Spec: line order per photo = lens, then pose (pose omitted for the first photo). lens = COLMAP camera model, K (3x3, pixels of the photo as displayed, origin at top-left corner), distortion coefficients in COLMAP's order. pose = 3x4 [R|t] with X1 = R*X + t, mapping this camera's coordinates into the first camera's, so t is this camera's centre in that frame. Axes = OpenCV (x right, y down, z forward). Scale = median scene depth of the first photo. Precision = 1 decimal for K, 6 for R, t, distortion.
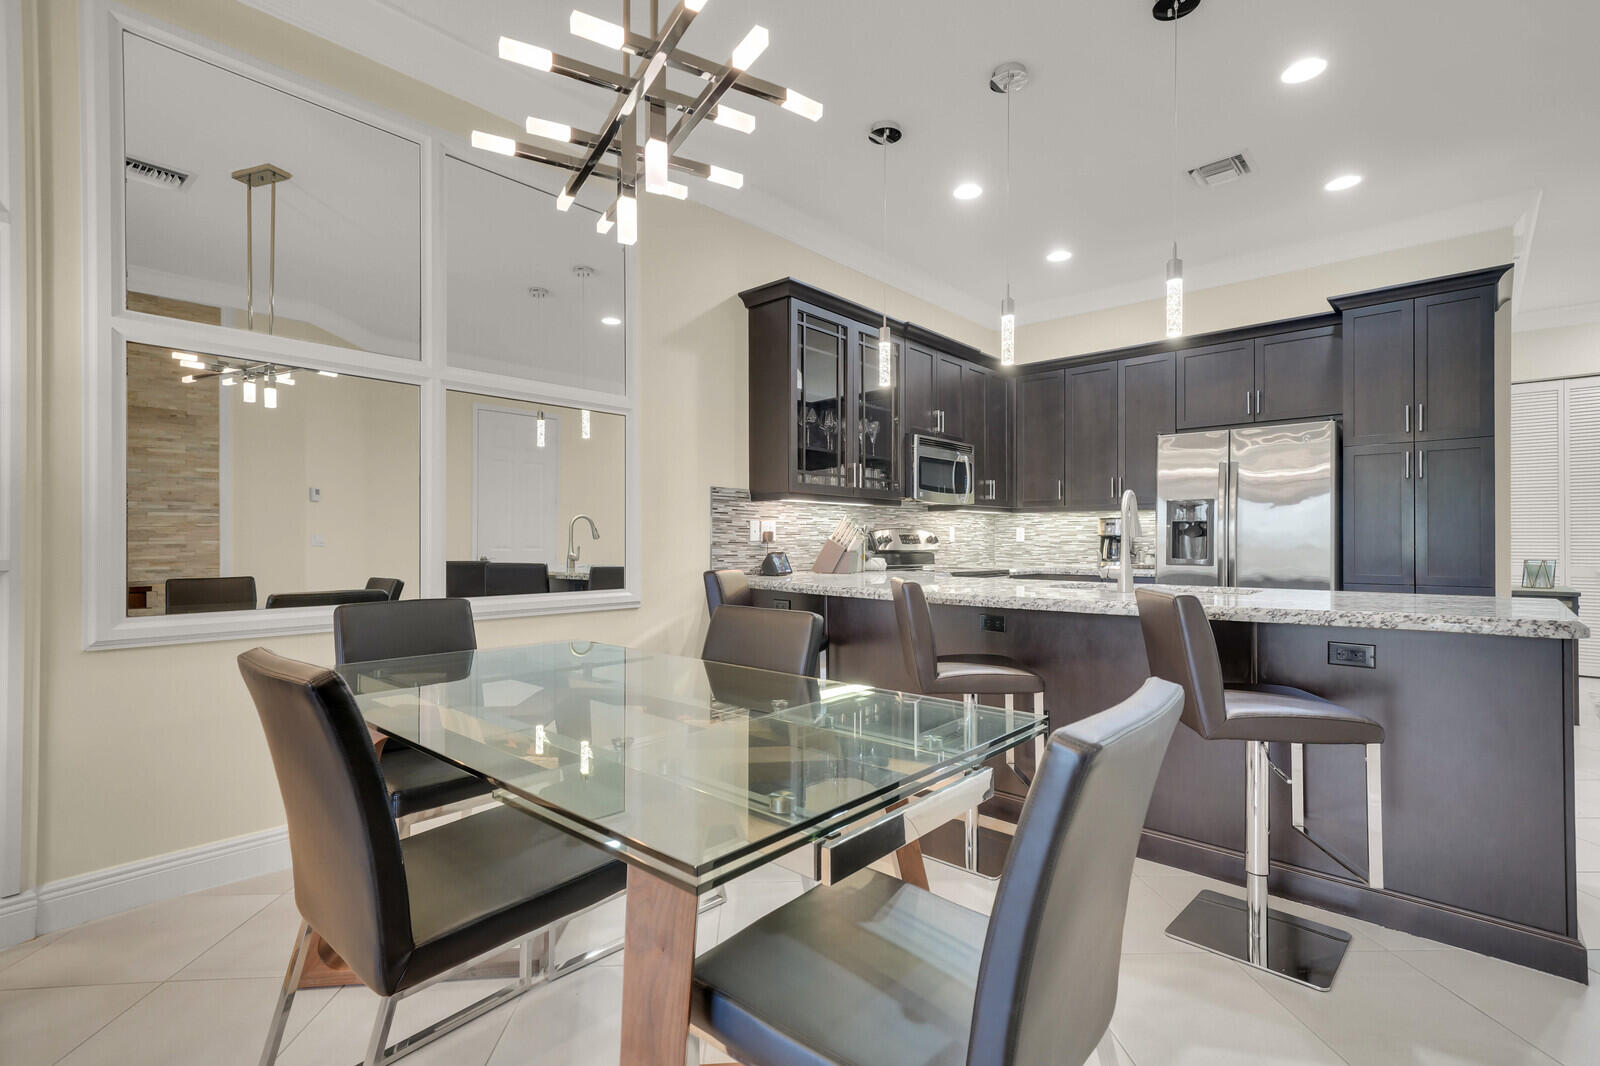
lens RADIAL K [[748.6, 0, 792.0], [0, 748.6, 535.3], [0, 0, 1]] dist [0.017098, 0.000262]
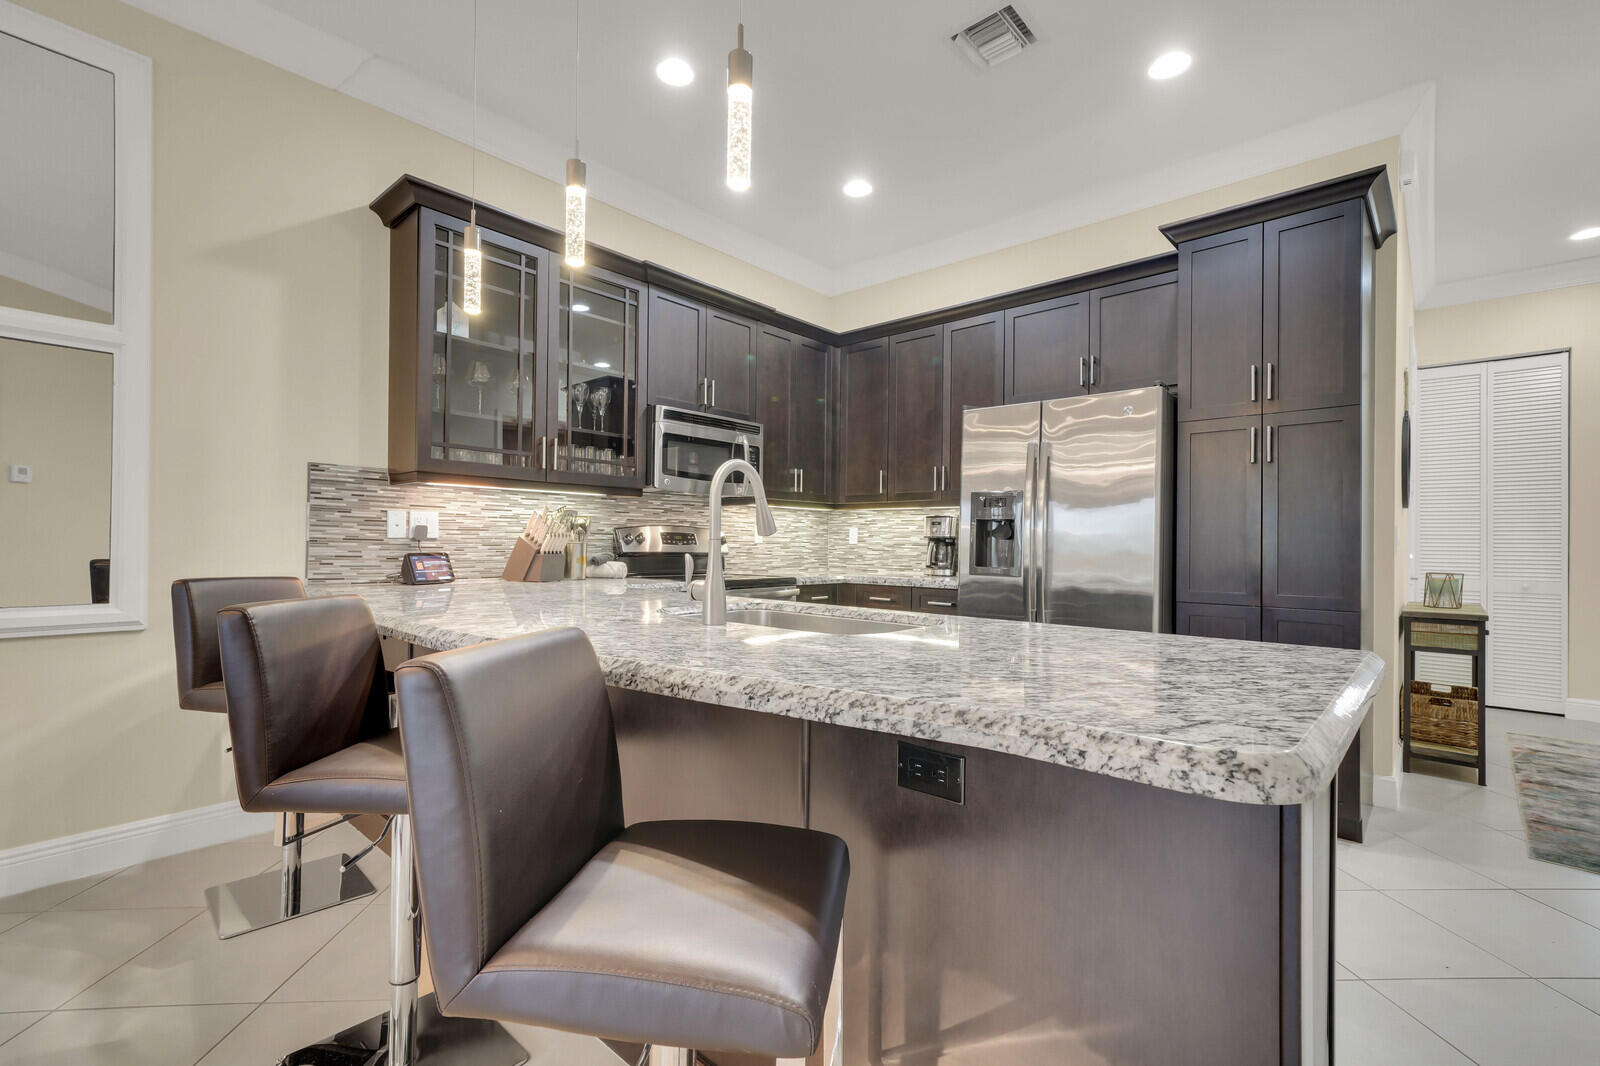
lens RADIAL K [[710.5, 0, 791.9], [0, 710.5, 537.9], [0, 0, 1]] dist [0.008693, 0.000594]
pose [[0.999934, 0.011360, -0.001729, 0.327781], [-0.011359, 0.999935, 0.000808, 0.002616], [0.001738, -0.000788, 0.999998, 0.269185]]
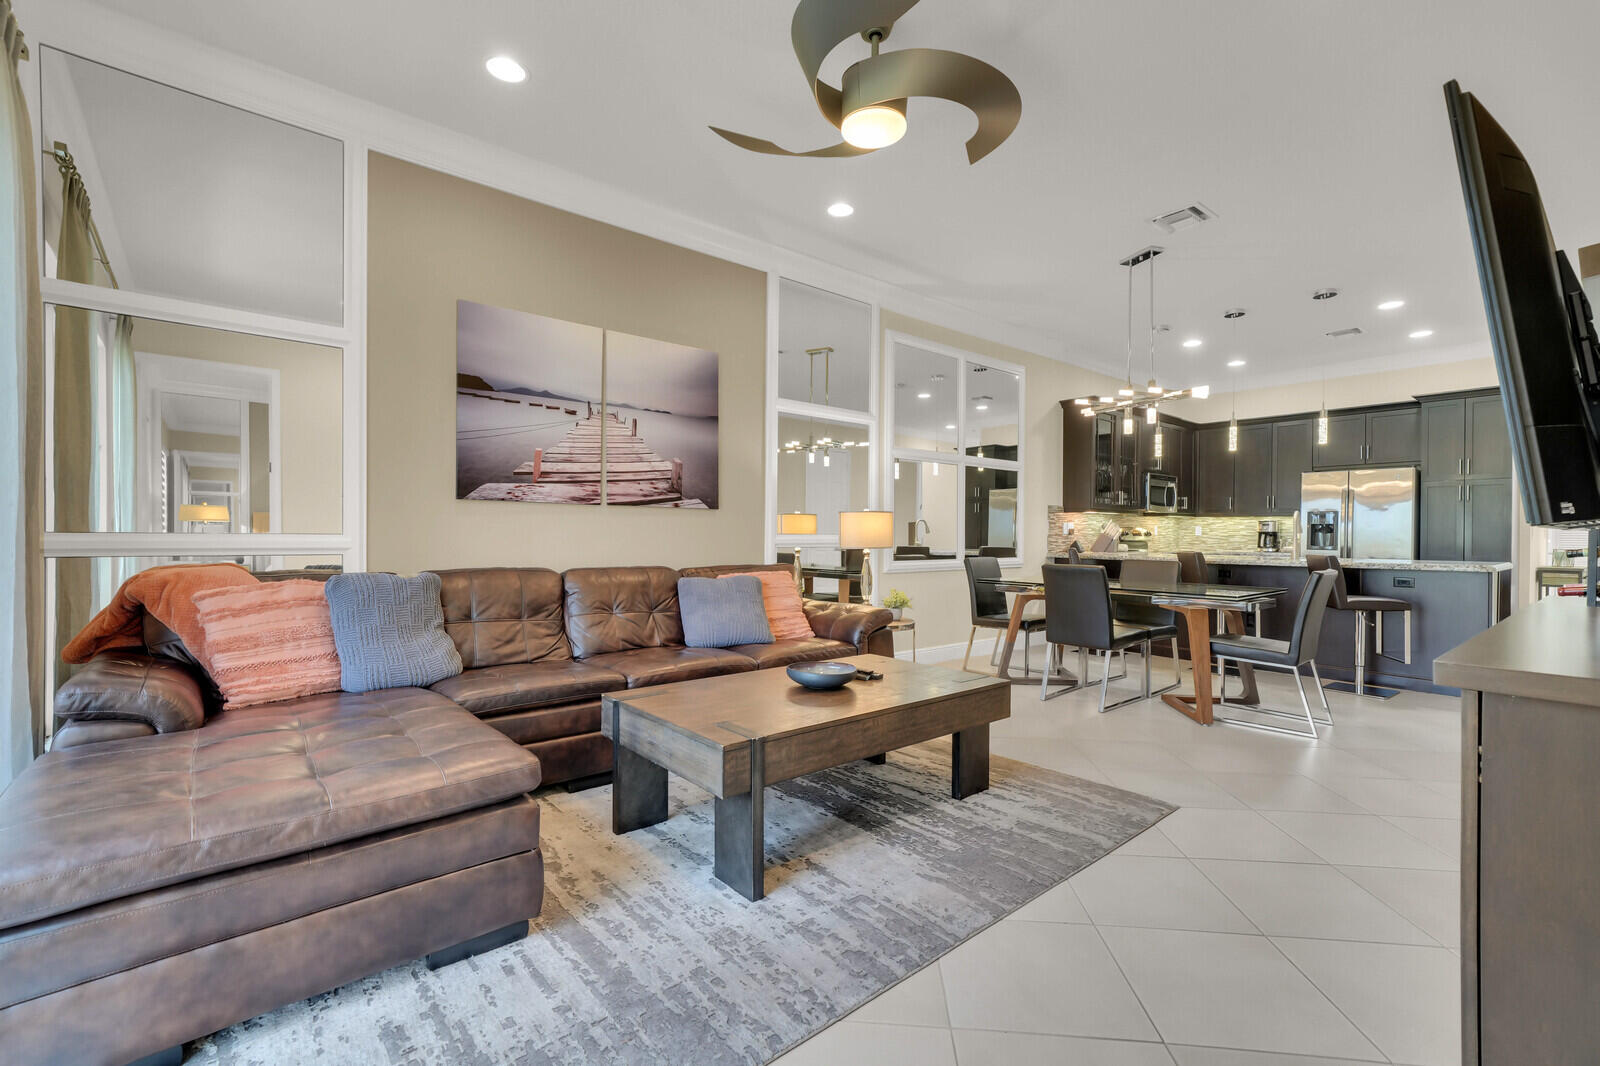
lens RADIAL K [[686.3, 0, 795.3], [0, 686.3, 534.7], [0, 0, 1]] dist [0.006310, 0.000537]
pose [[0.989371, 0.006756, -0.145254, -0.437521], [-0.005311, 0.999932, 0.010340, -0.004358], [0.145314, -0.009459, 0.989340, -0.737969]]
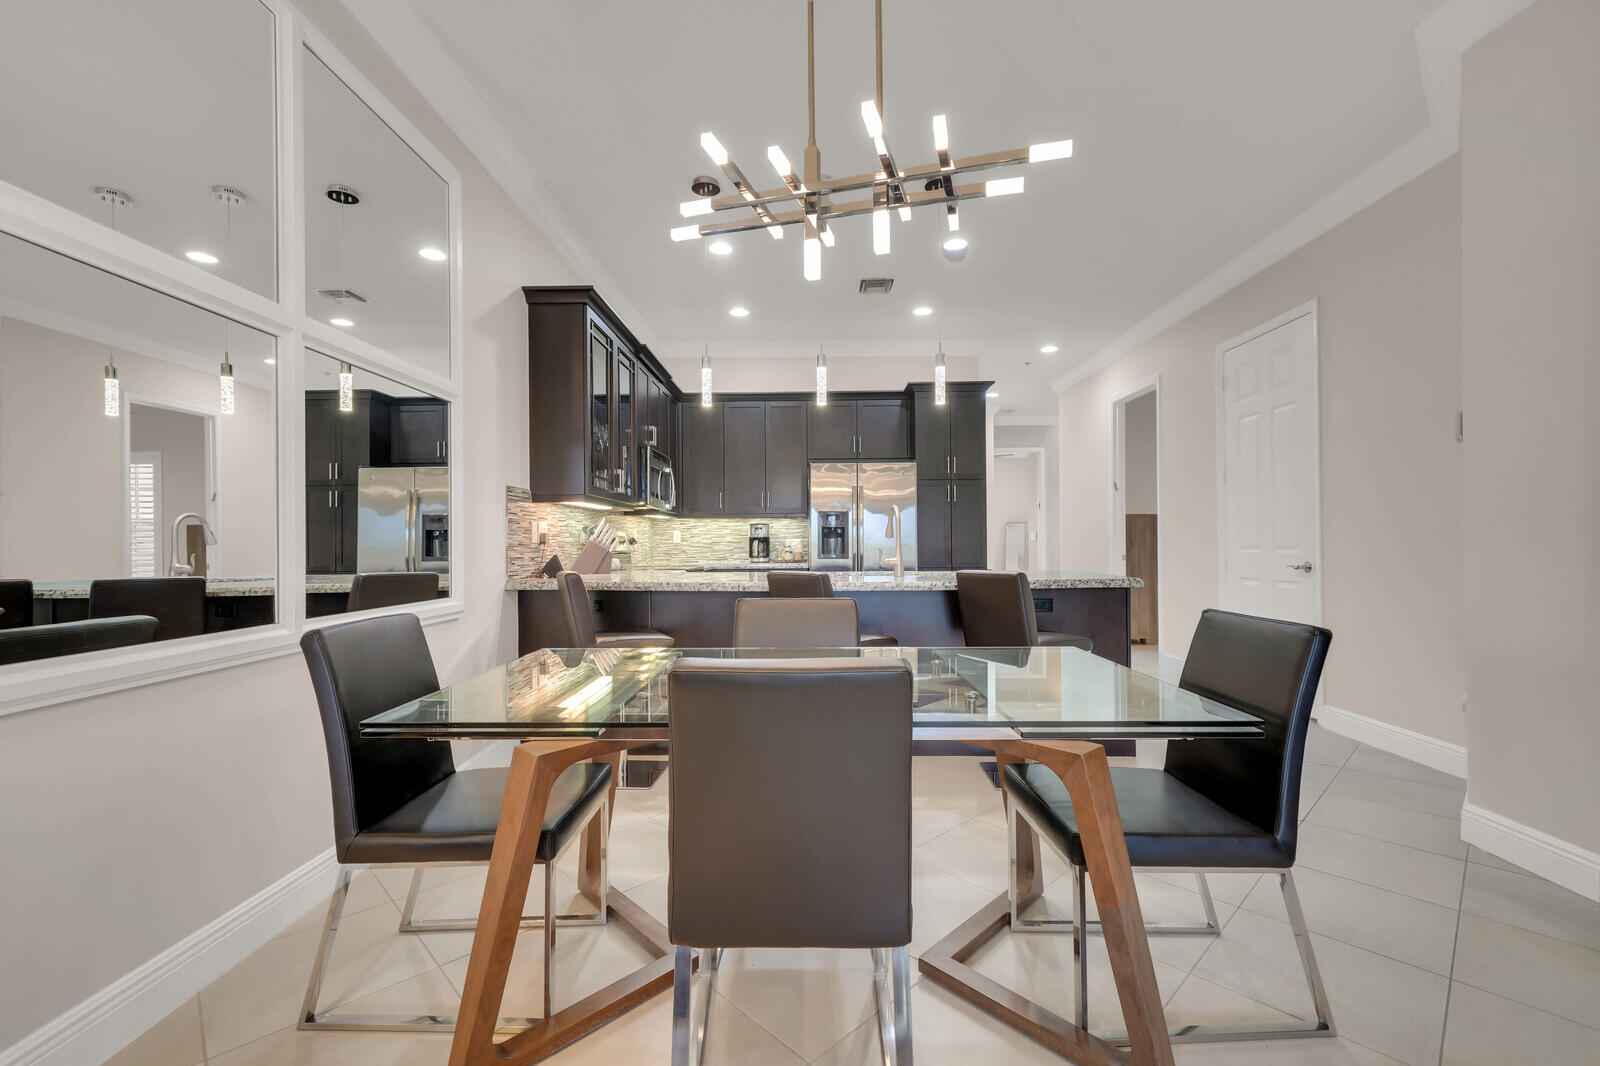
lens RADIAL K [[686.3, 0, 795.3], [0, 686.3, 534.7], [0, 0, 1]] dist [0.006310, 0.000537]
pose [[0.757938, 0.000763, 0.652326, -0.354633], [0.003244, 0.999983, -0.004939, 0.002247], [-0.652318, 0.005860, 0.757923, 0.092272]]
